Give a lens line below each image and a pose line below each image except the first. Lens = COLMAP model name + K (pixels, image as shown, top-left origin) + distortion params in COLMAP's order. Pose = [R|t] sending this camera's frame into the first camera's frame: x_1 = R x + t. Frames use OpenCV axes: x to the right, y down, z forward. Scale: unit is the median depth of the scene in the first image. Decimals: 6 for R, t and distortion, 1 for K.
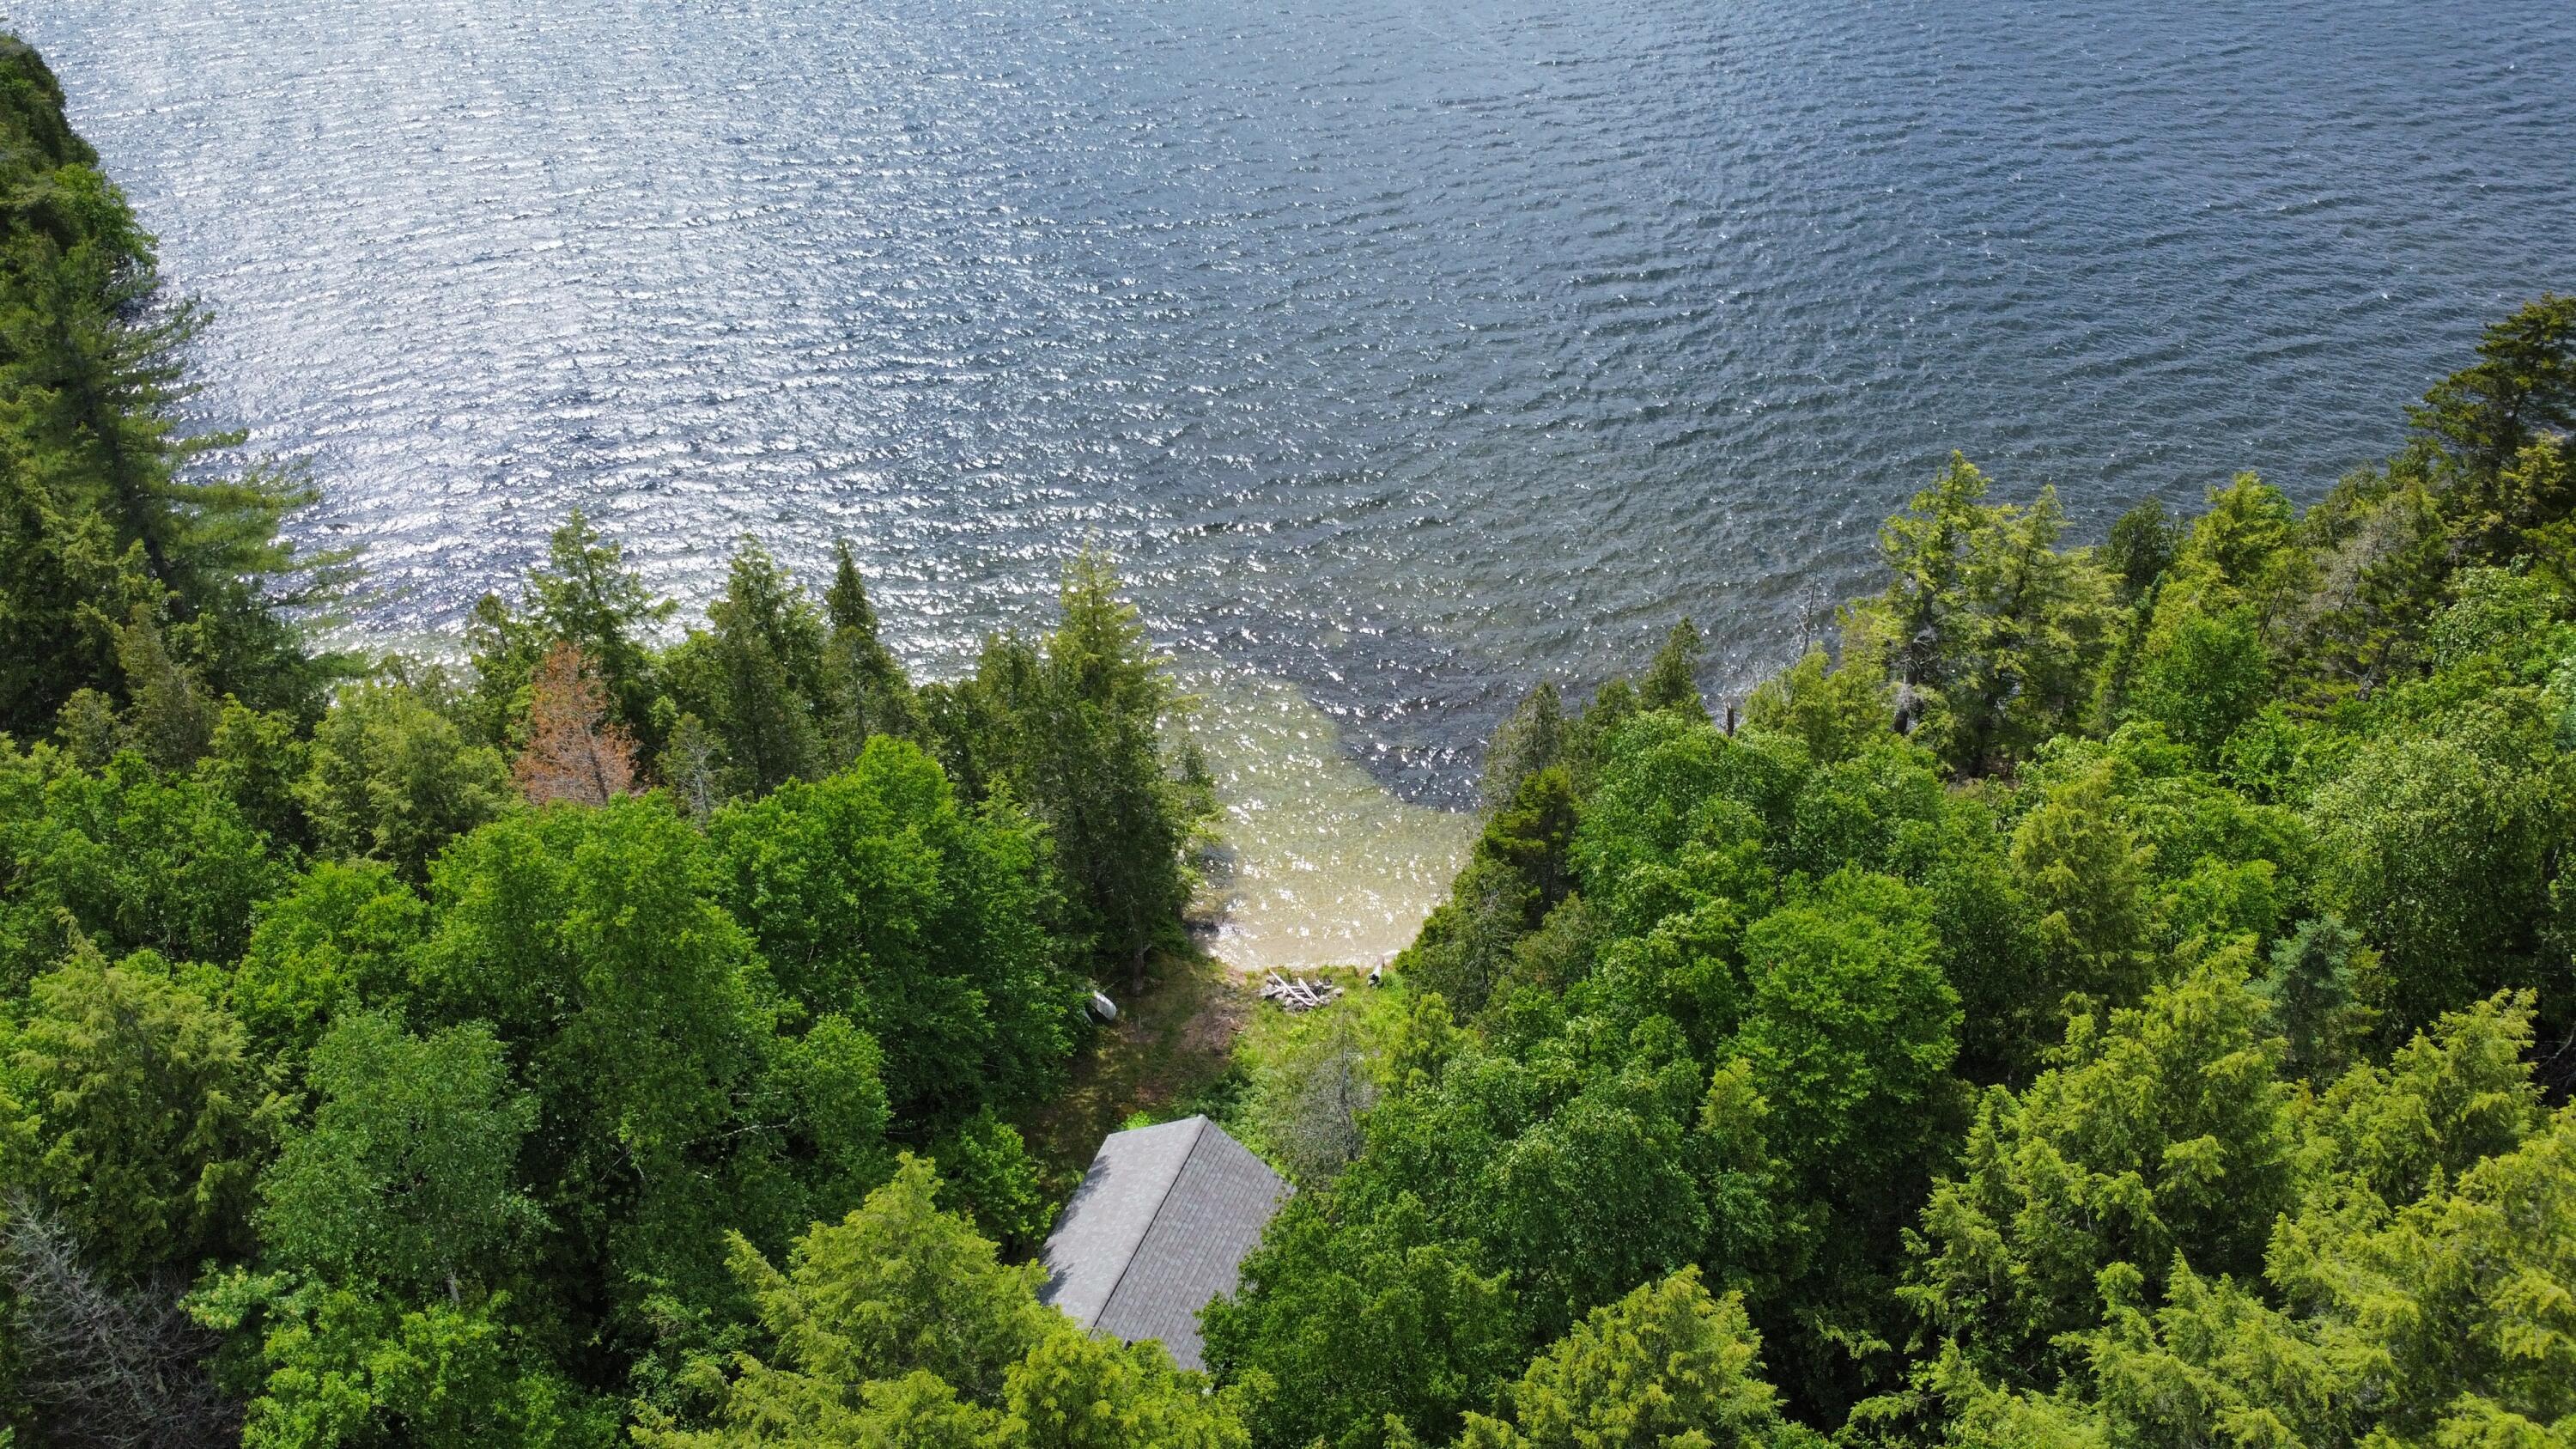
lens RADIAL K [[1829.1, 0, 1286.3], [0, 1829.1, 746.1], [0, 0, 1]] dist [-0.032946, -0.010675]
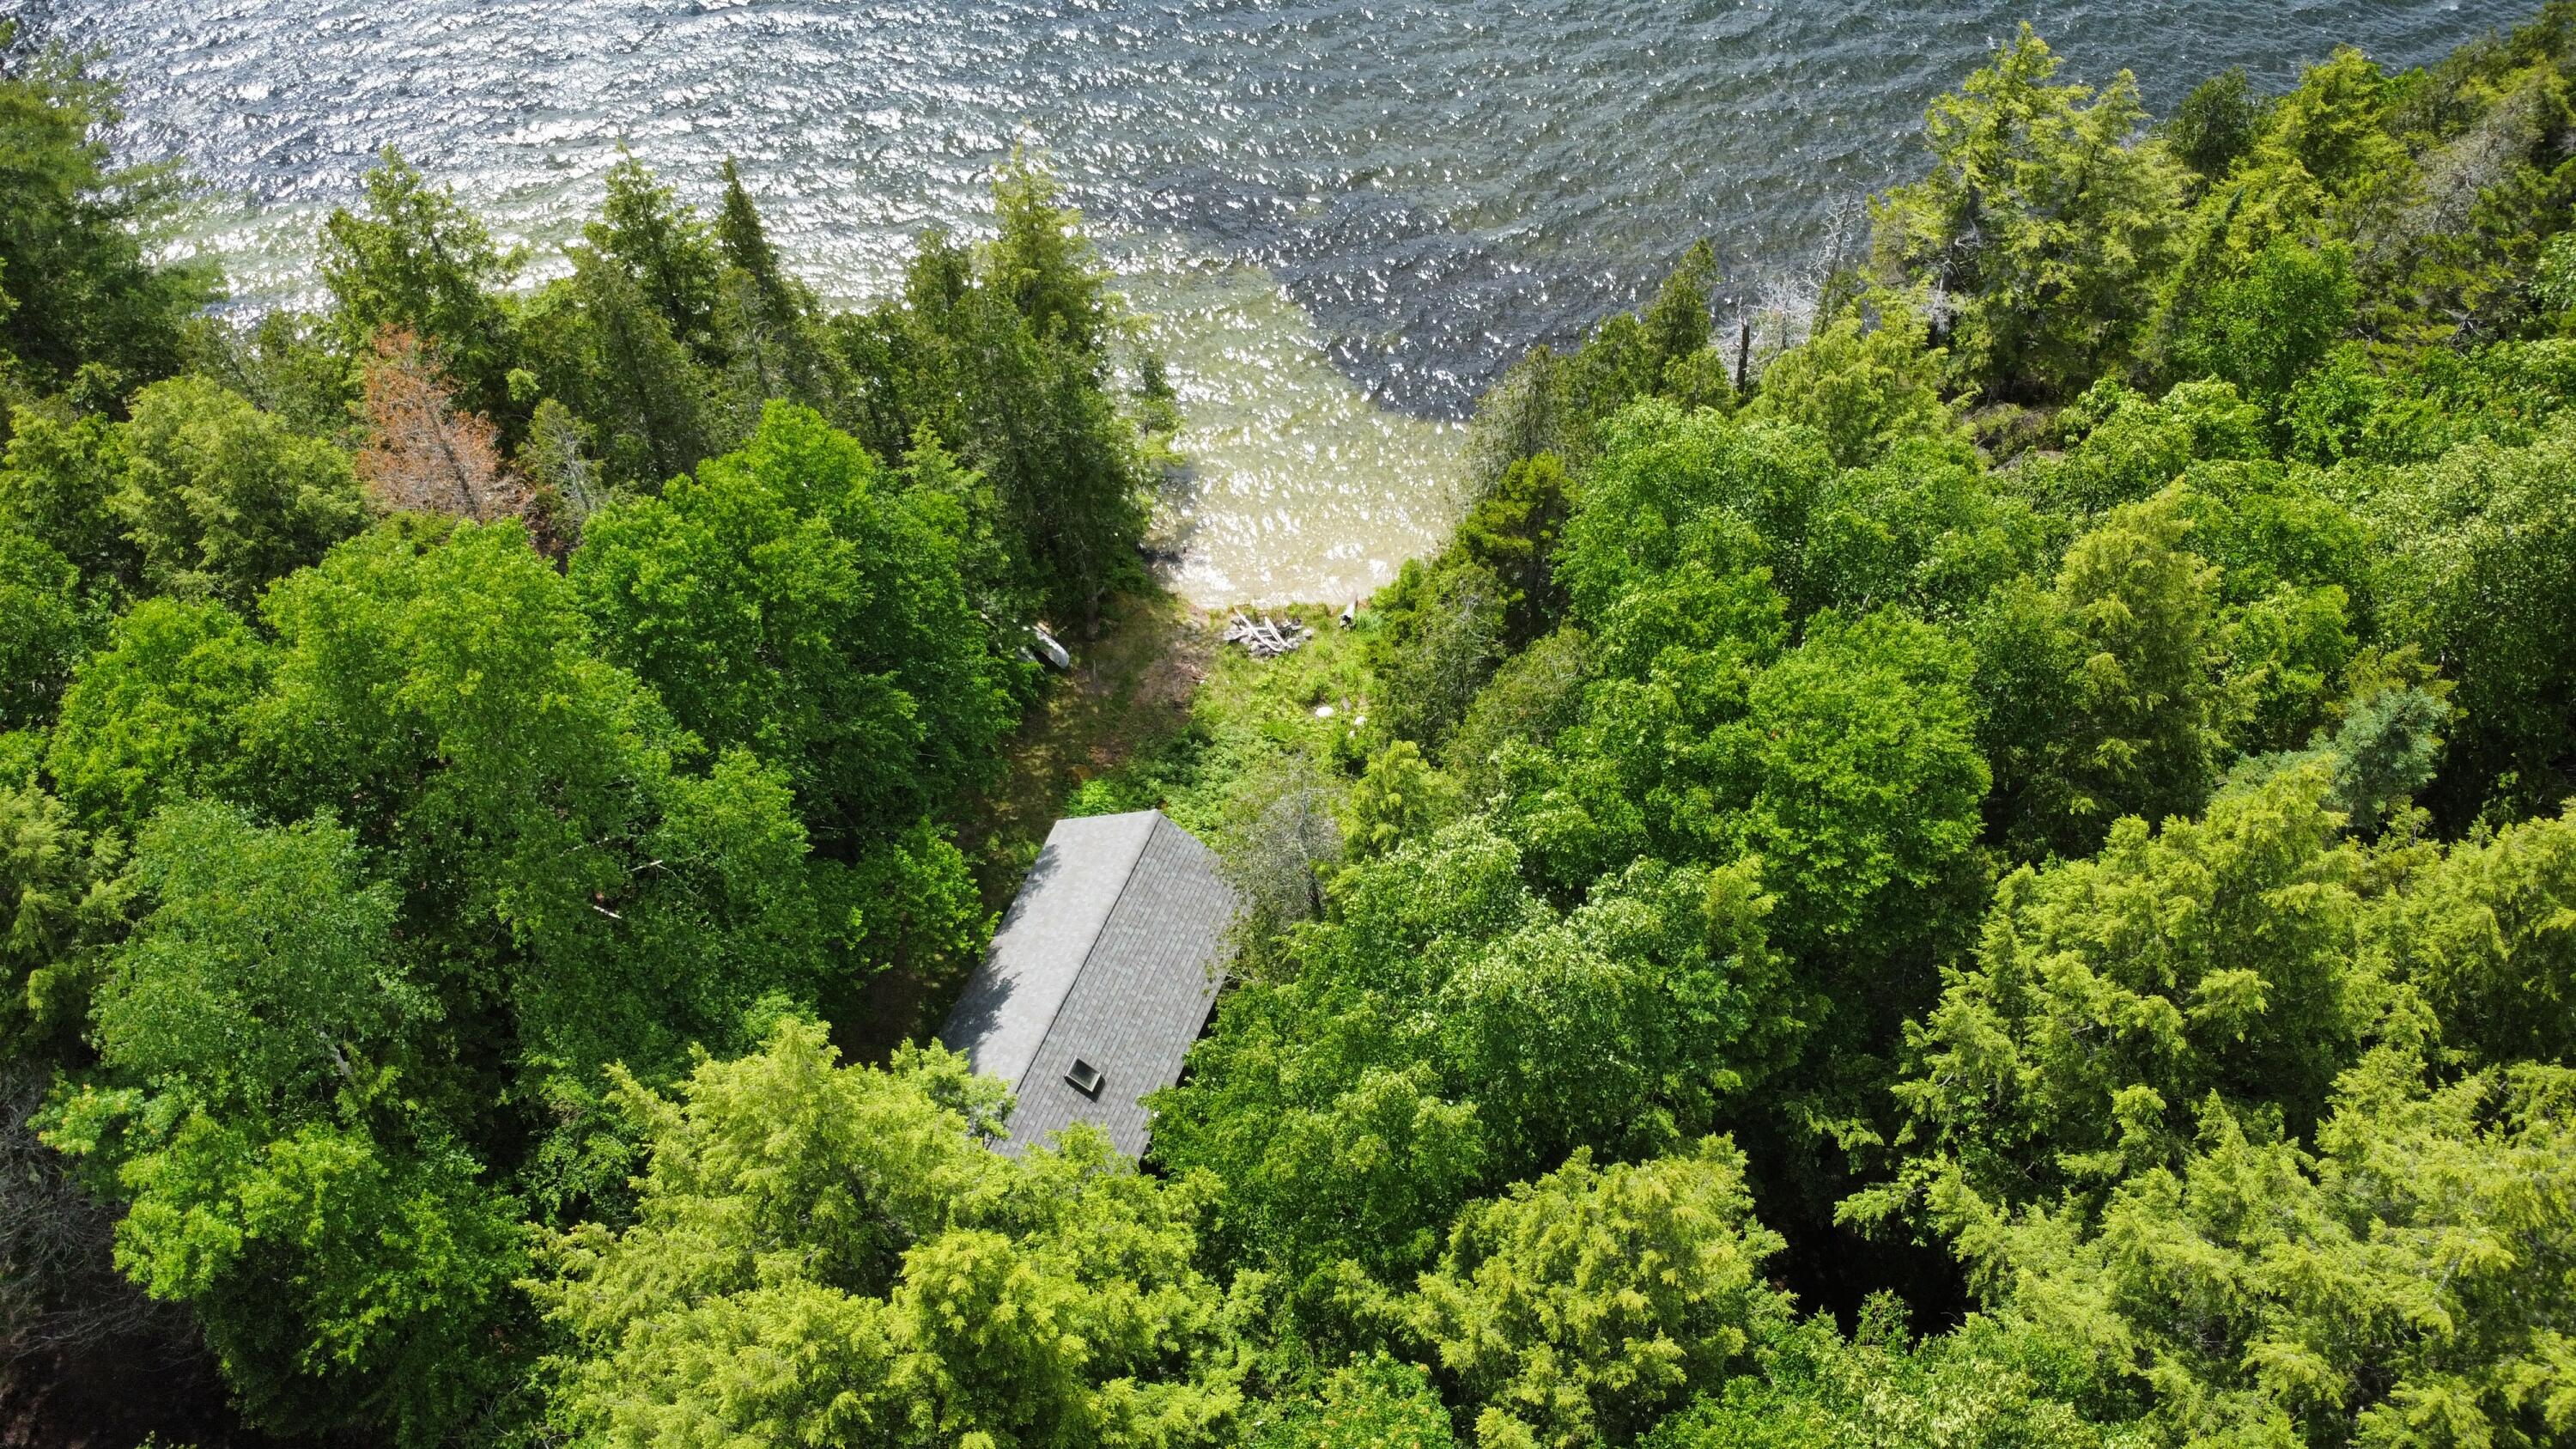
lens RADIAL K [[1829.1, 0, 1290.8], [0, 1829.1, 742.8], [0, 0, 1]] dist [-0.032946, -0.010675]
pose [[0.999958, -0.002060, 0.008907, 0.018558], [-0.000415, 0.963054, 0.269306, -0.103822], [-0.009133, -0.269299, 0.963013, 0.136535]]
